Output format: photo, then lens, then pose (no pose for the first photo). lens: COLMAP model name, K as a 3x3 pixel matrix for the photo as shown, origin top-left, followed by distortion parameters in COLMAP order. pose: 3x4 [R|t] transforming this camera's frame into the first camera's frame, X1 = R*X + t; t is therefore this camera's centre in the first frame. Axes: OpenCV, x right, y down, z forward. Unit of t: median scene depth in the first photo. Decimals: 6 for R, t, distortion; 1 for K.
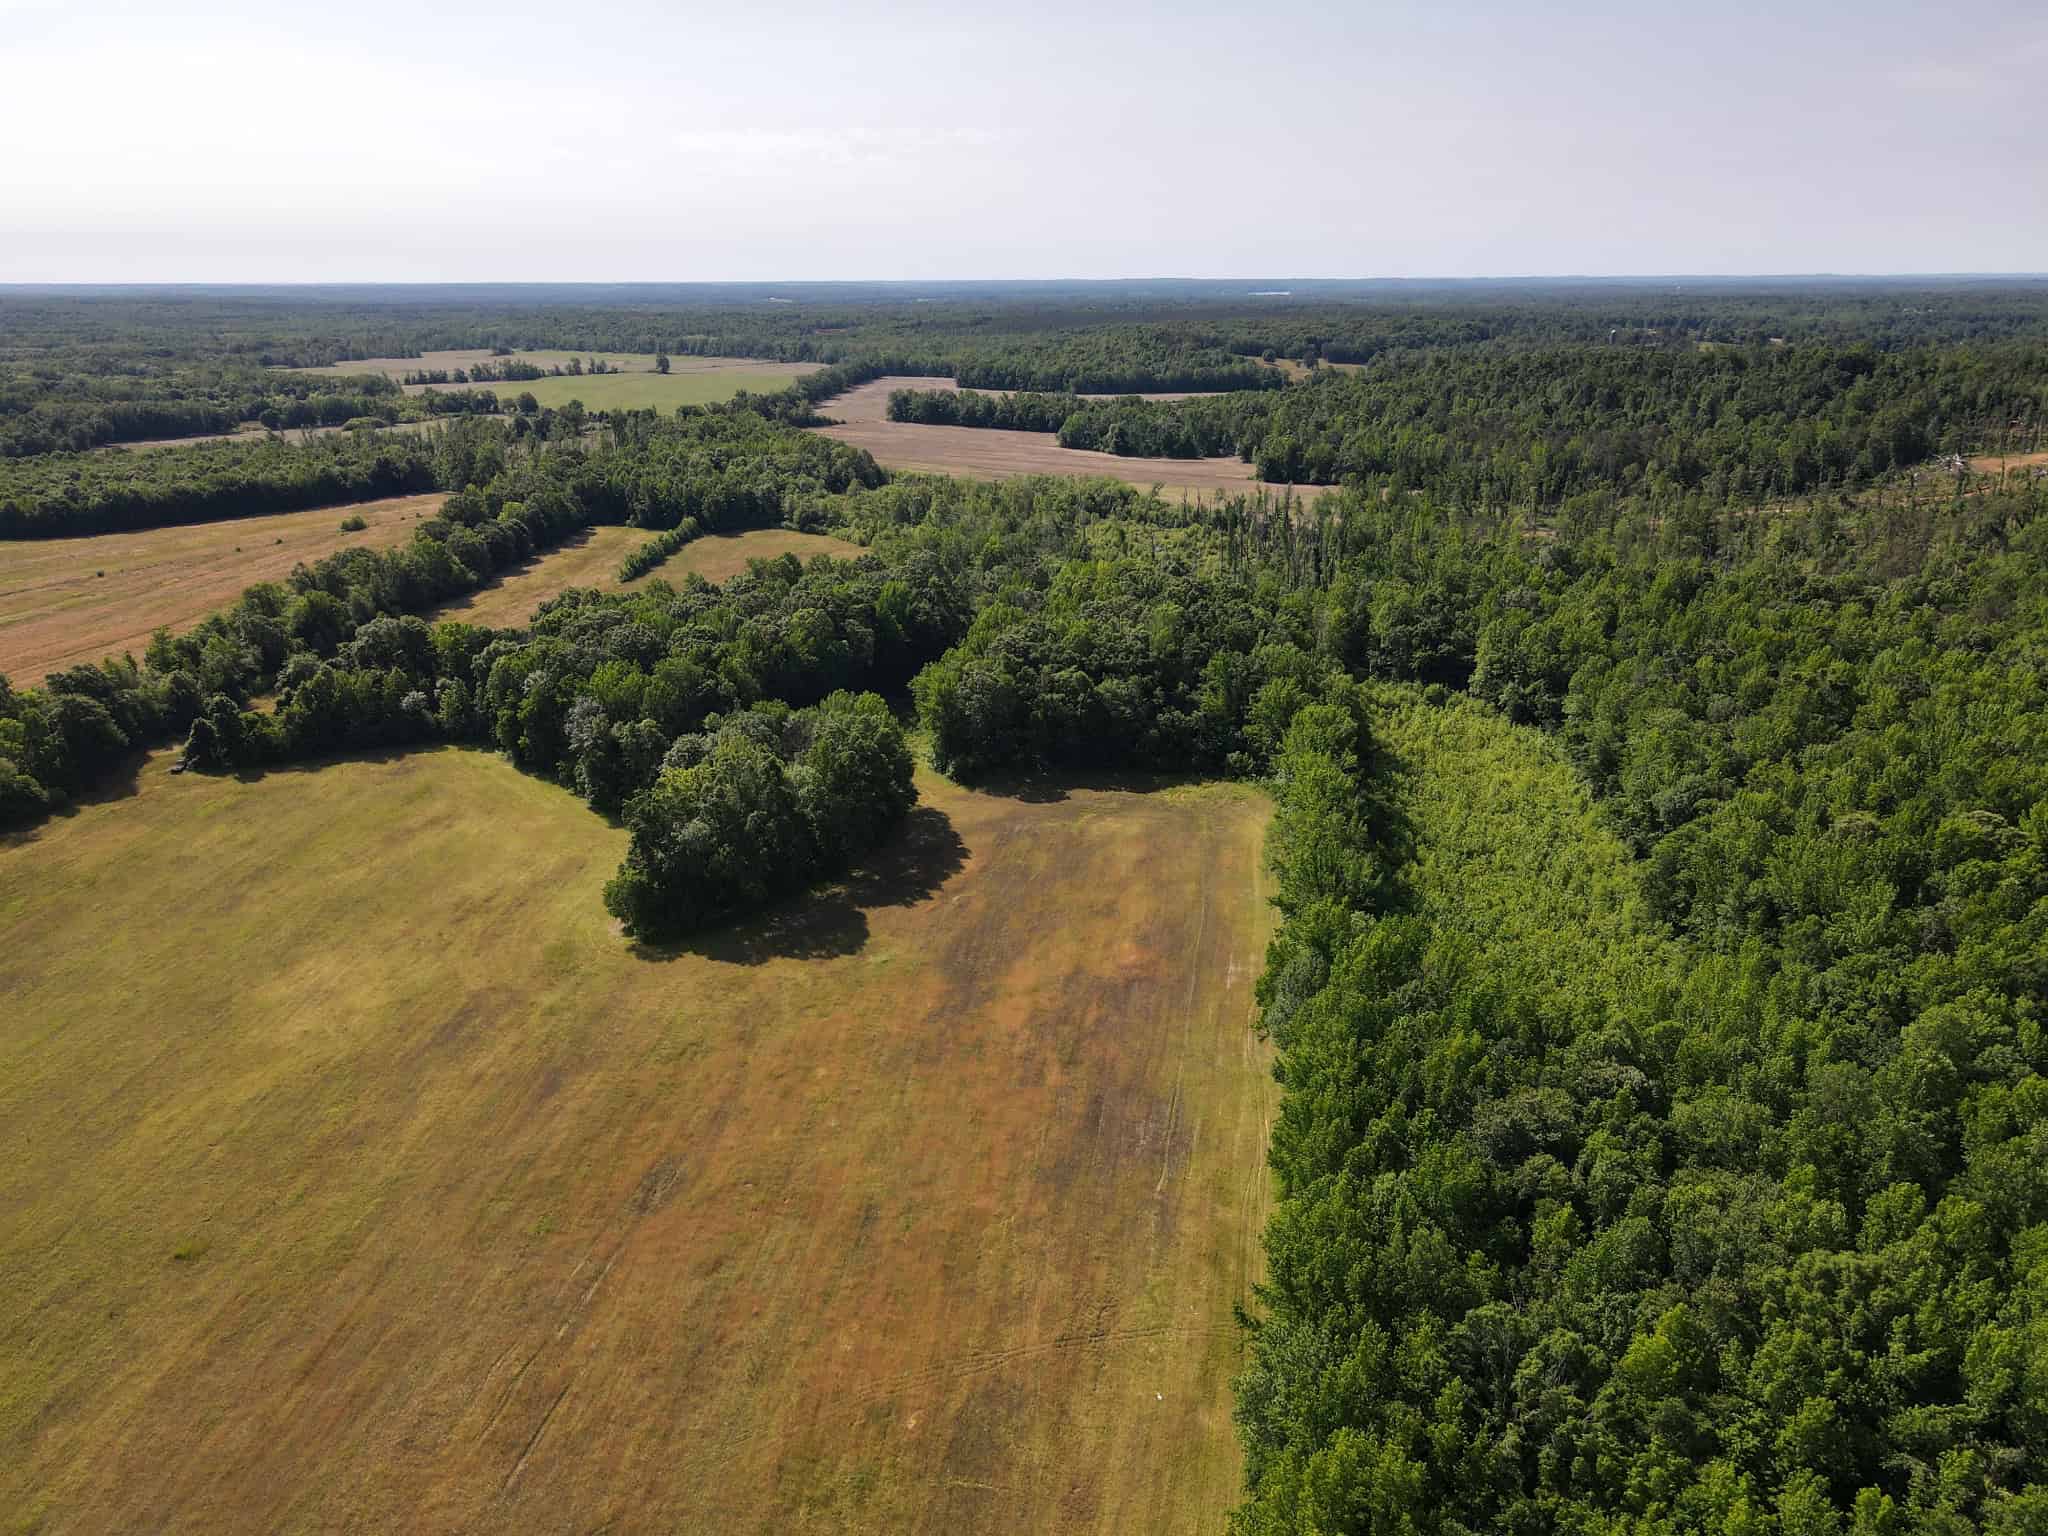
lens RADIAL K [[1519.6, 0, 1024.1], [0, 1519.6, 765.1], [0, 0, 1]] dist [0.006851, 0.009160]
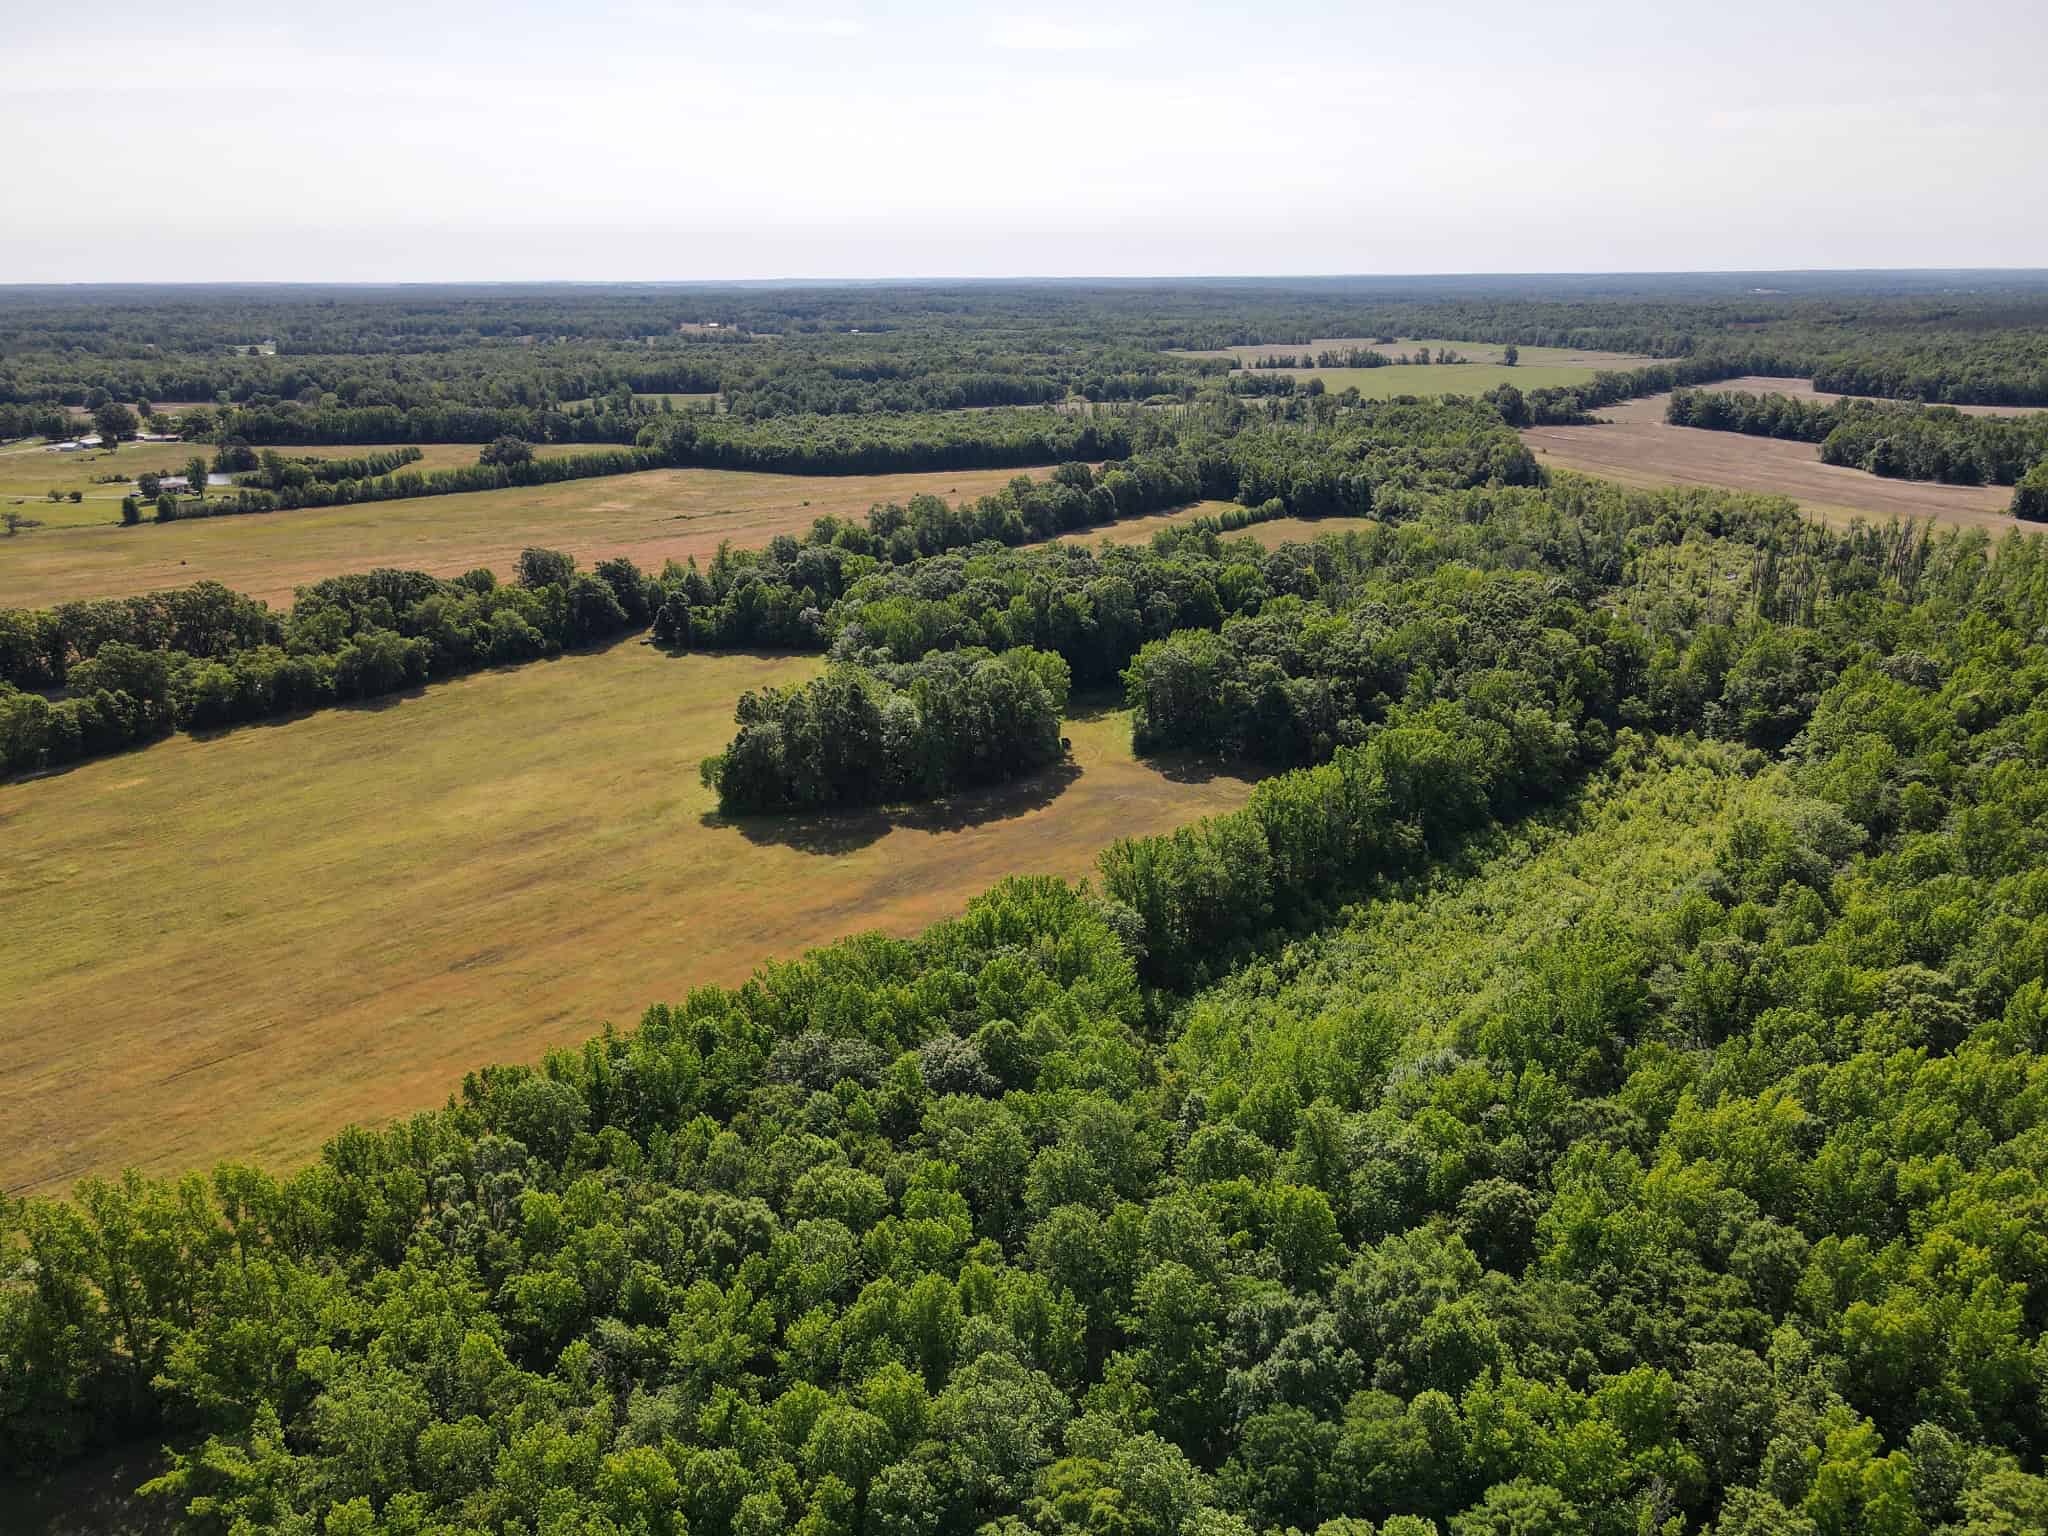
lens RADIAL K [[1519.6, 0, 1013.0], [0, 1519.6, 779.7], [0, 0, 1]] dist [0.006851, 0.009160]
pose [[0.817621, 0.182668, -0.546012, 0.688177], [-0.174790, 0.982330, 0.066900, -0.036978], [0.548585, 0.040738, 0.835102, 0.120165]]
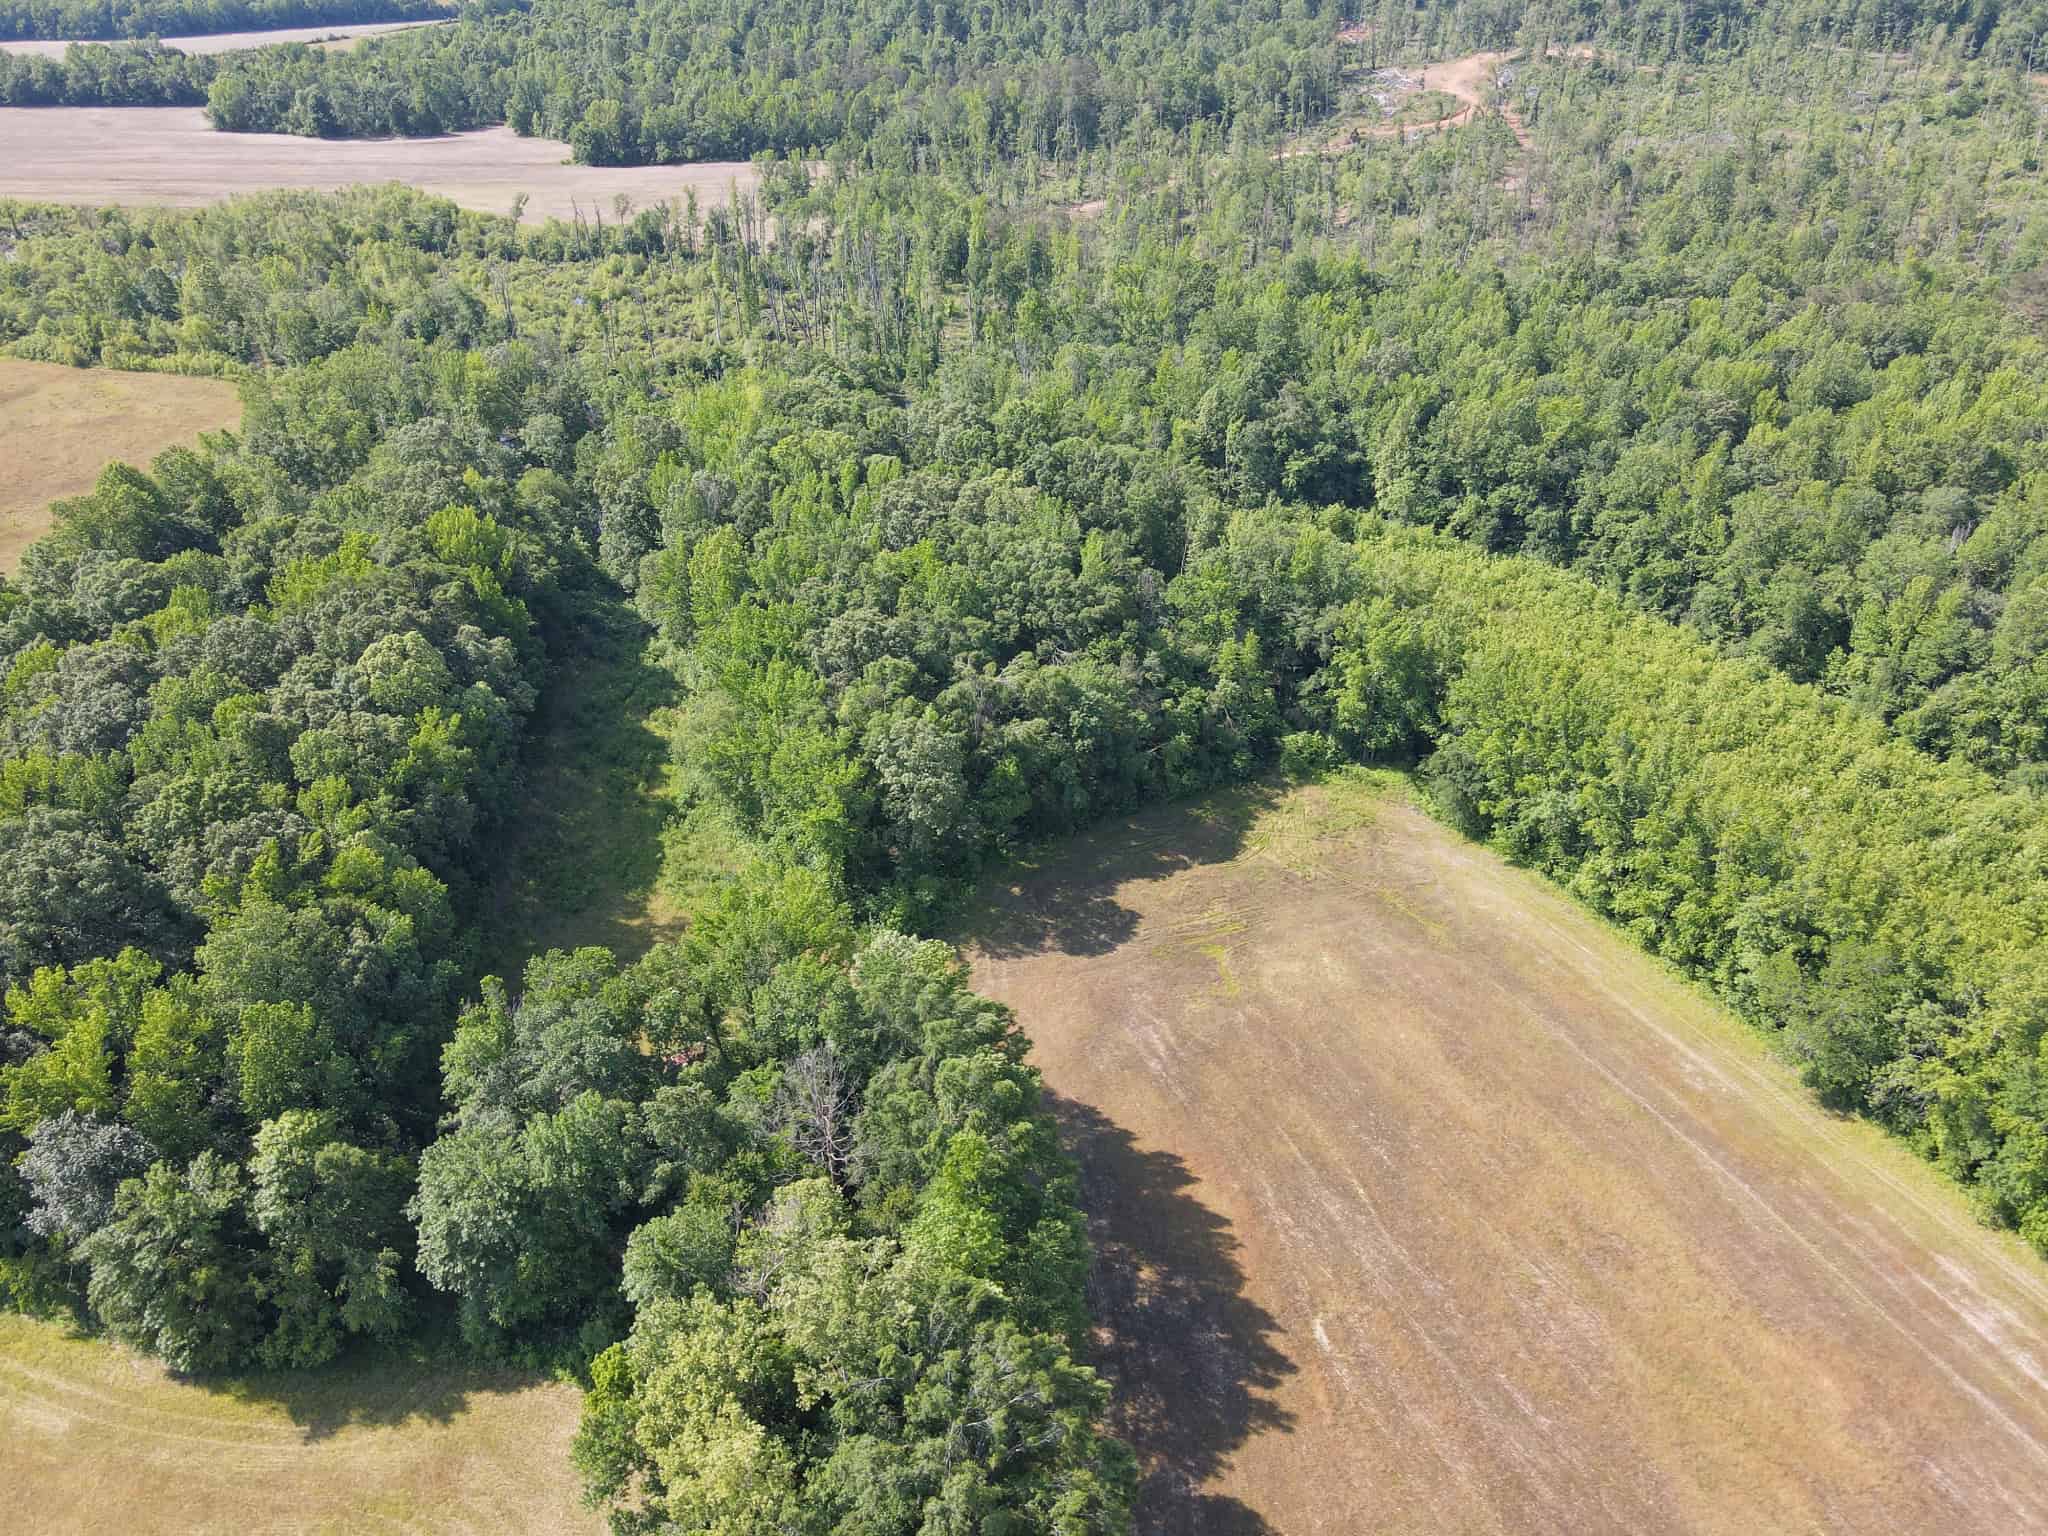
lens RADIAL K [[1519.6, 0, 1029.2], [0, 1519.6, 746.9], [0, 0, 1]] dist [0.006851, 0.009160]
pose [[0.831417, -0.282387, 0.478543, -0.353070], [0.173366, 0.950073, 0.259431, -0.264037], [-0.527911, -0.132732, 0.838864, 0.833356]]
